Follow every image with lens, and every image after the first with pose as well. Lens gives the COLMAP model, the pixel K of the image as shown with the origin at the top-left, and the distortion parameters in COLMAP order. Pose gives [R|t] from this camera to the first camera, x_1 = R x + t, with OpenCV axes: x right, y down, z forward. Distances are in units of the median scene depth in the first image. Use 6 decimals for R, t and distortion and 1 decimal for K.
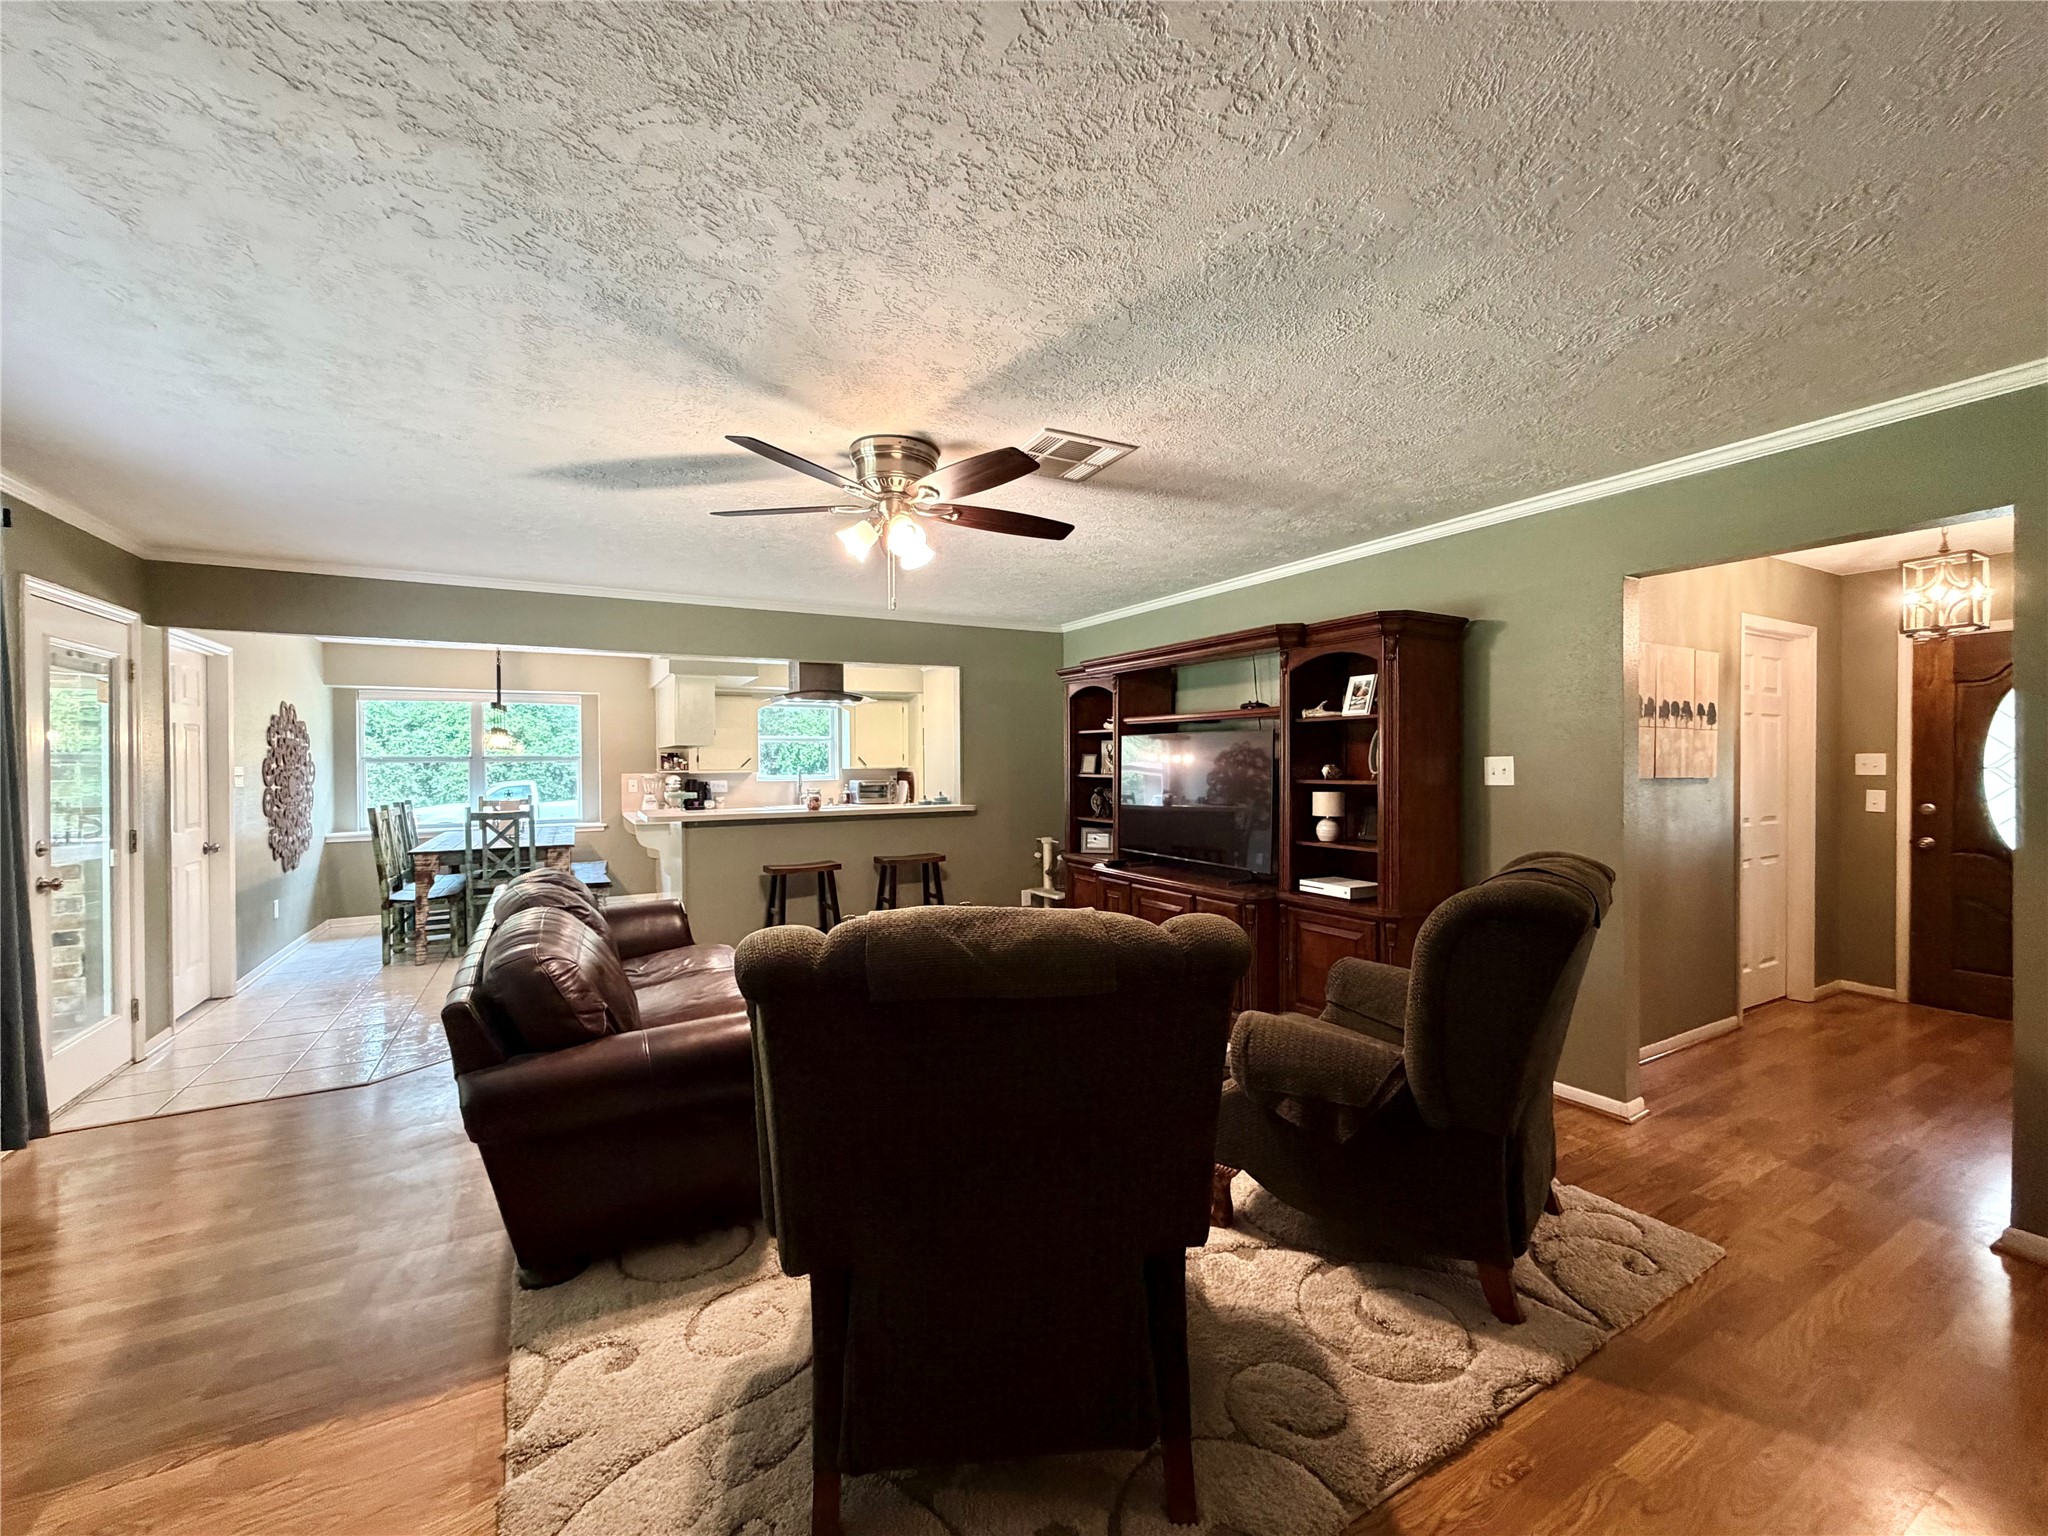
lens RADIAL K [[816.6, 0, 1019.9], [0, 816.6, 768.8], [0, 0, 1]] dist [0.000023, 0.000048]
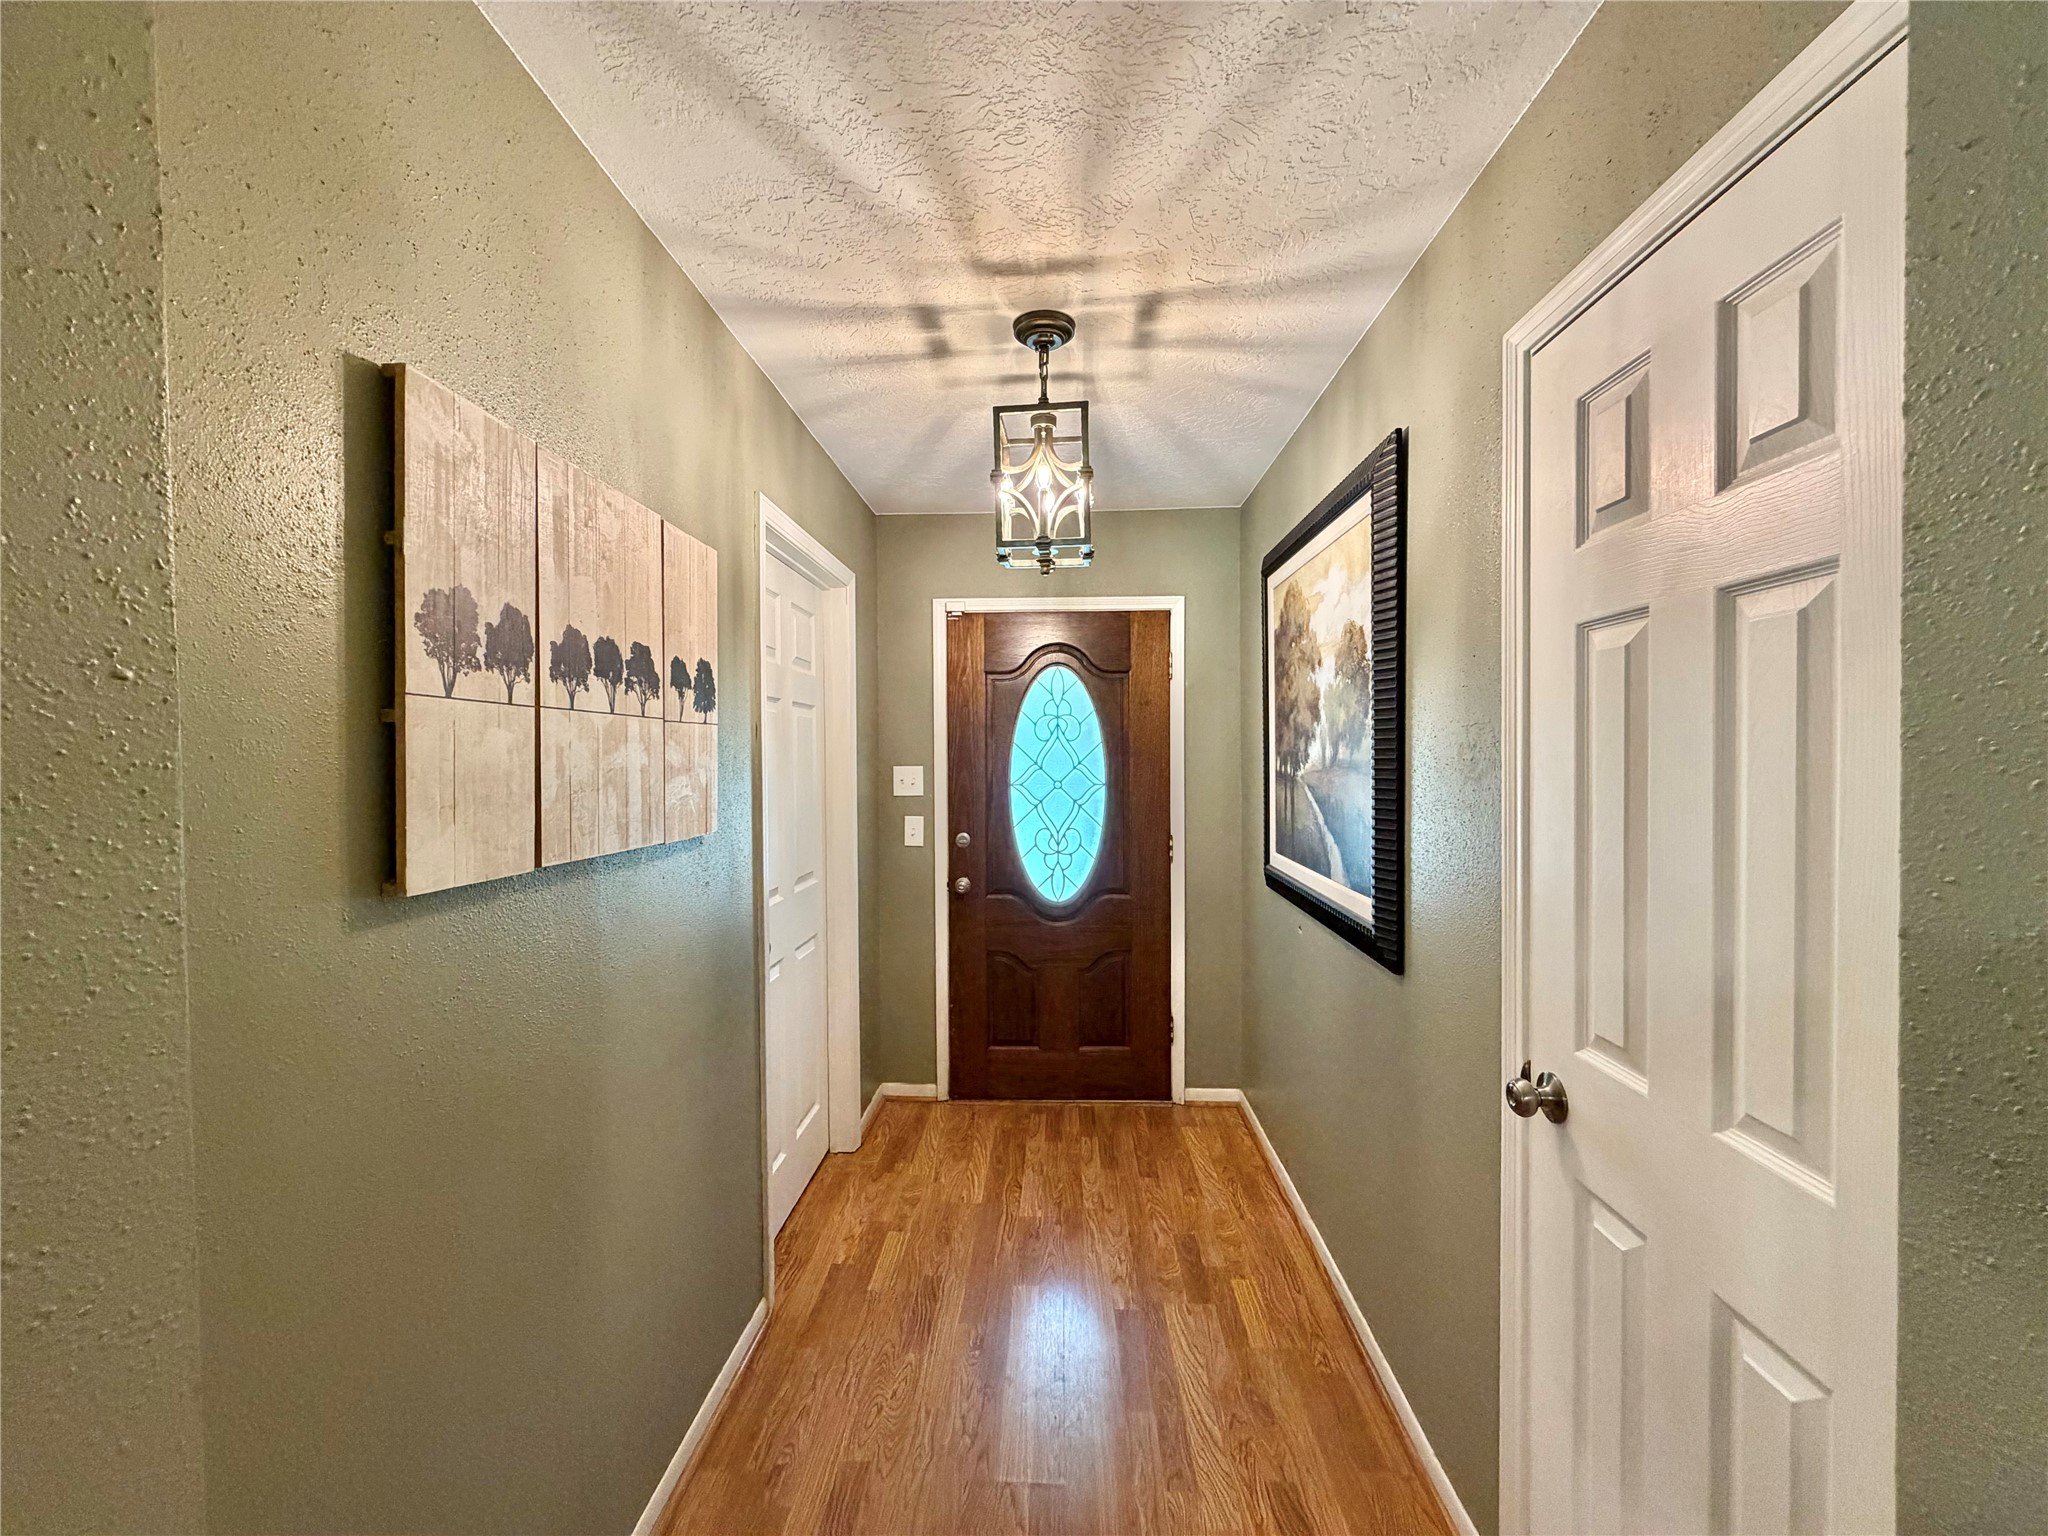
lens RADIAL K [[816.6, 0, 1019.9], [0, 816.6, 768.8], [0, 0, 1]] dist [0.000023, 0.000048]
pose [[0.530194, -0.014920, 0.847745, 0.512149], [0.013898, 0.999864, 0.008906, -0.022877], [-0.847763, 0.007060, 0.530329, 0.567366]]
